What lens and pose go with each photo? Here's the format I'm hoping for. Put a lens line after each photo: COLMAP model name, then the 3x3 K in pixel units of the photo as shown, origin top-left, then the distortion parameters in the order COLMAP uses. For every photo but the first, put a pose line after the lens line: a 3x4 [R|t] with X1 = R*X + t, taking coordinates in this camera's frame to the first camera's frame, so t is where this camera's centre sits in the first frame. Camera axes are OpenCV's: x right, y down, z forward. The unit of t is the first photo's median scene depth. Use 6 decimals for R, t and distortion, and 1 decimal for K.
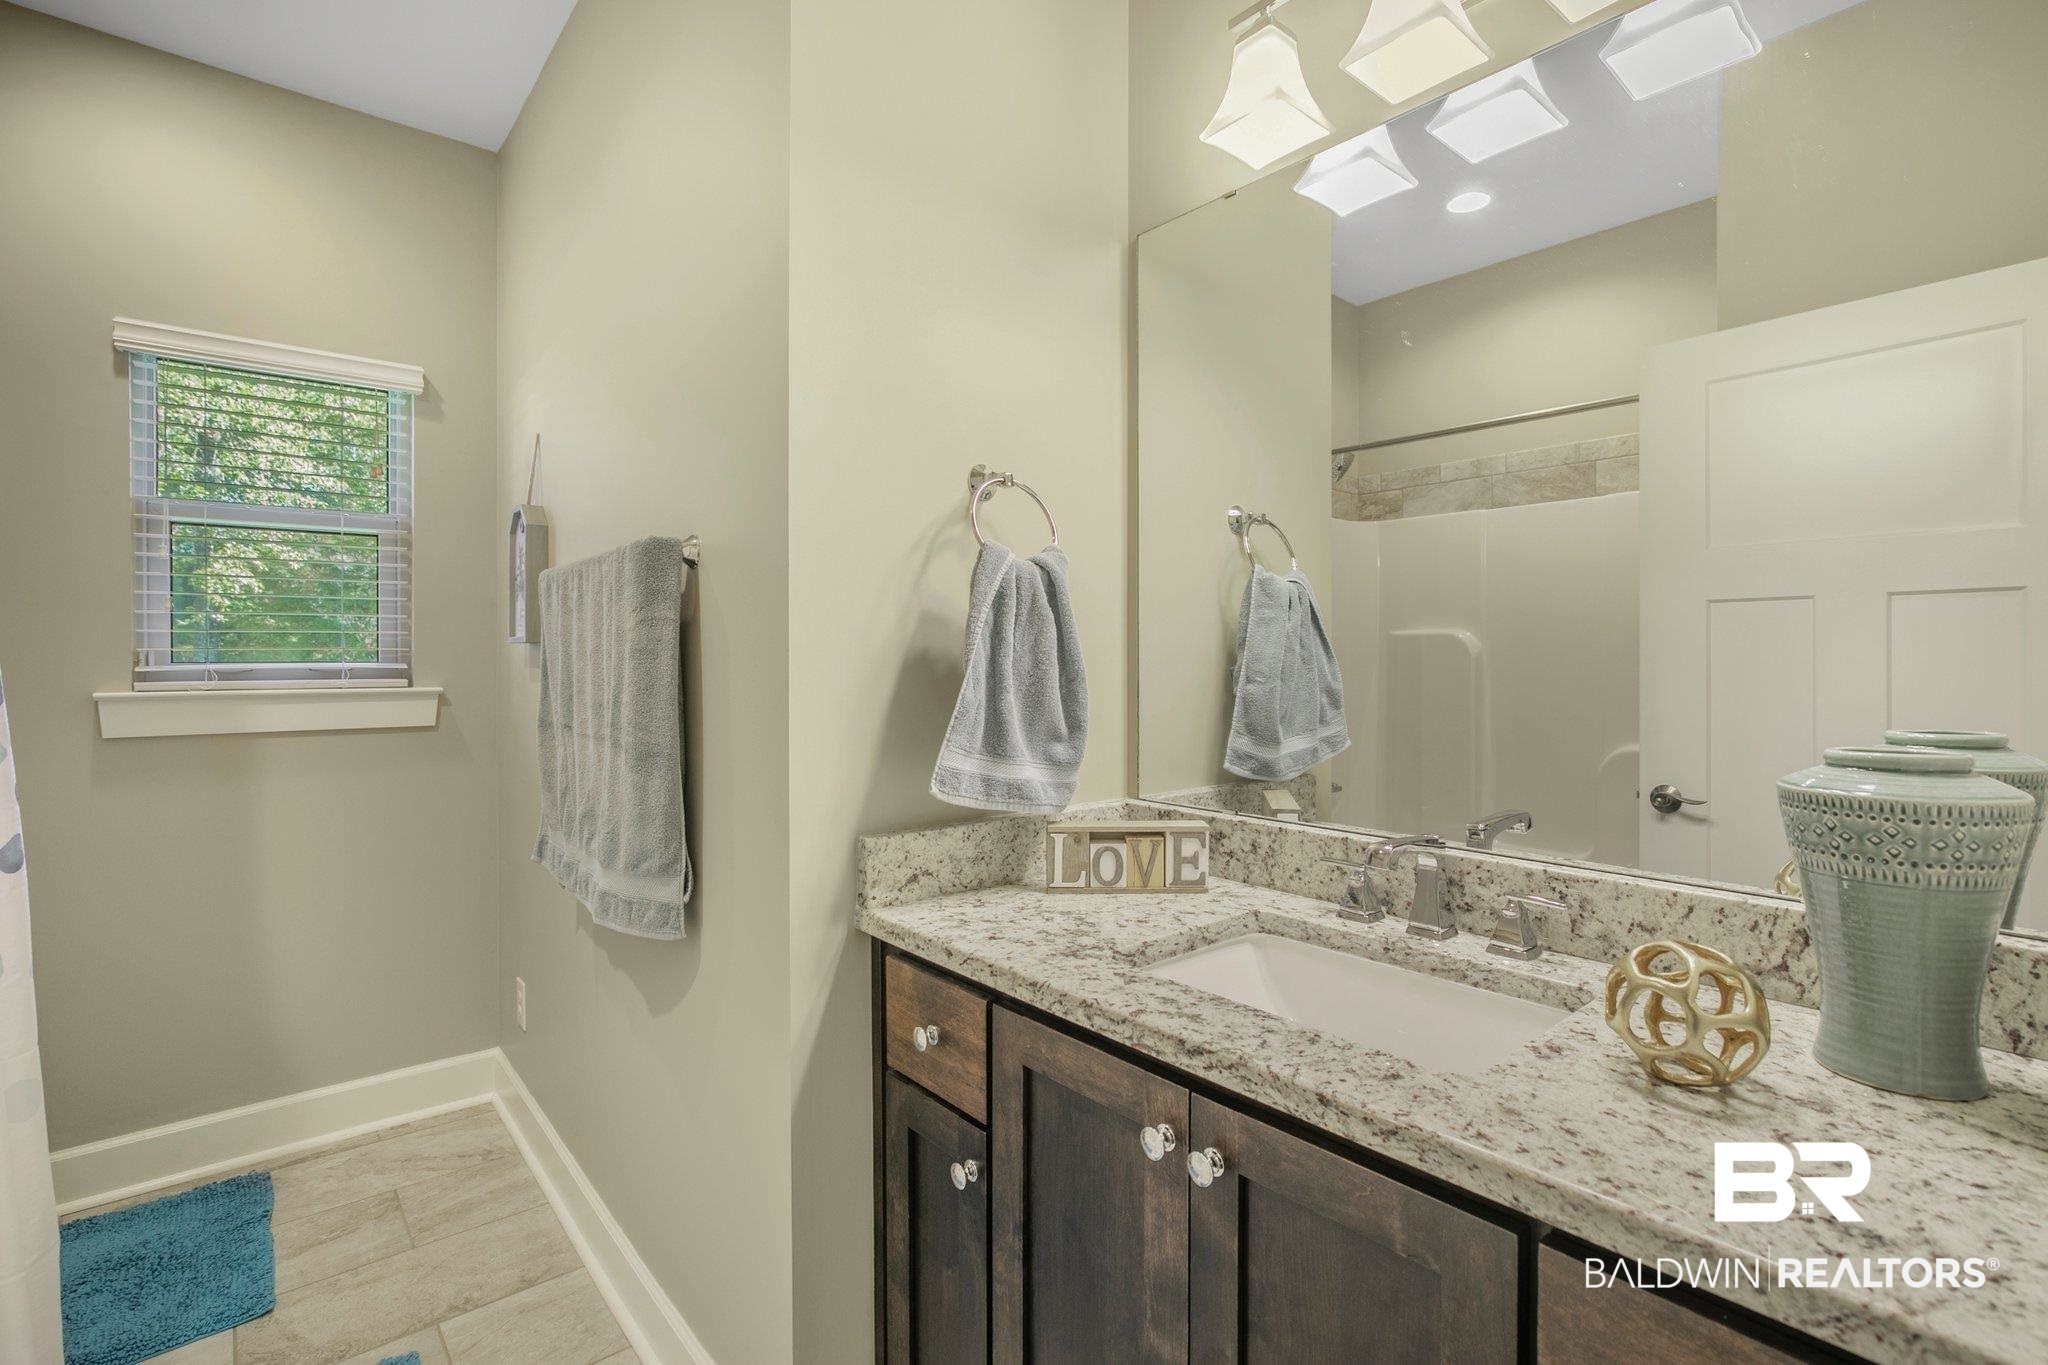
lens RADIAL K [[975.9, 0, 1016.6], [0, 975.9, 663.4], [0, 0, 1]] dist [-0.006145, 0.002199]
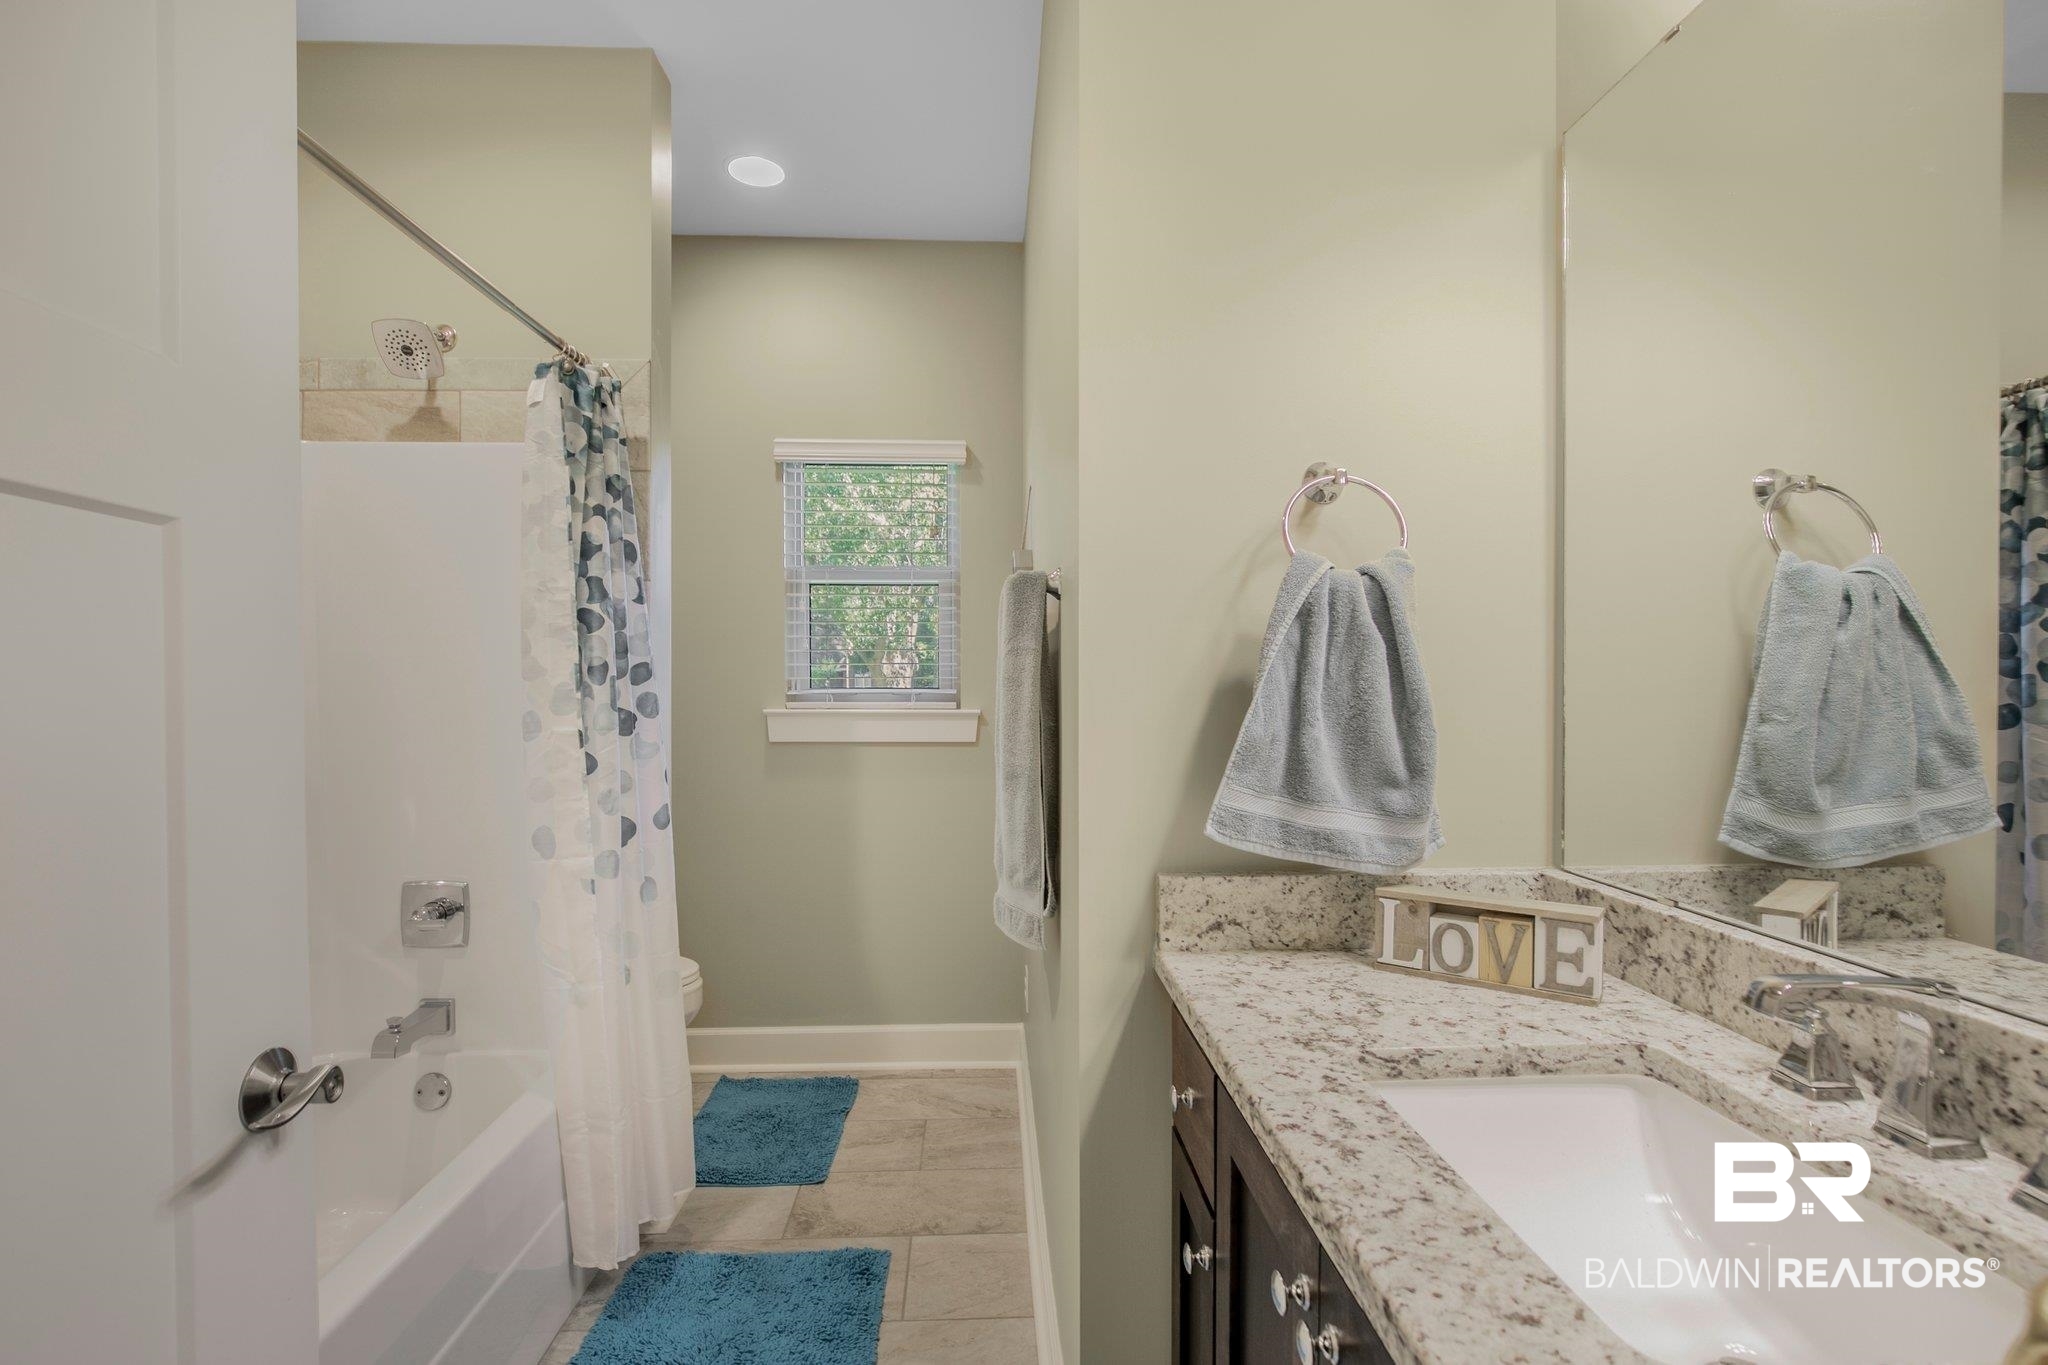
lens RADIAL K [[975.9, 0, 1010.0], [0, 975.9, 702.8], [0, 0, 1]] dist [-0.006145, 0.002199]
pose [[0.790810, 0.012248, -0.611939, 0.289449], [-0.004420, 0.999888, 0.014301, -0.001736], [0.612045, -0.008605, 0.790776, 0.151531]]
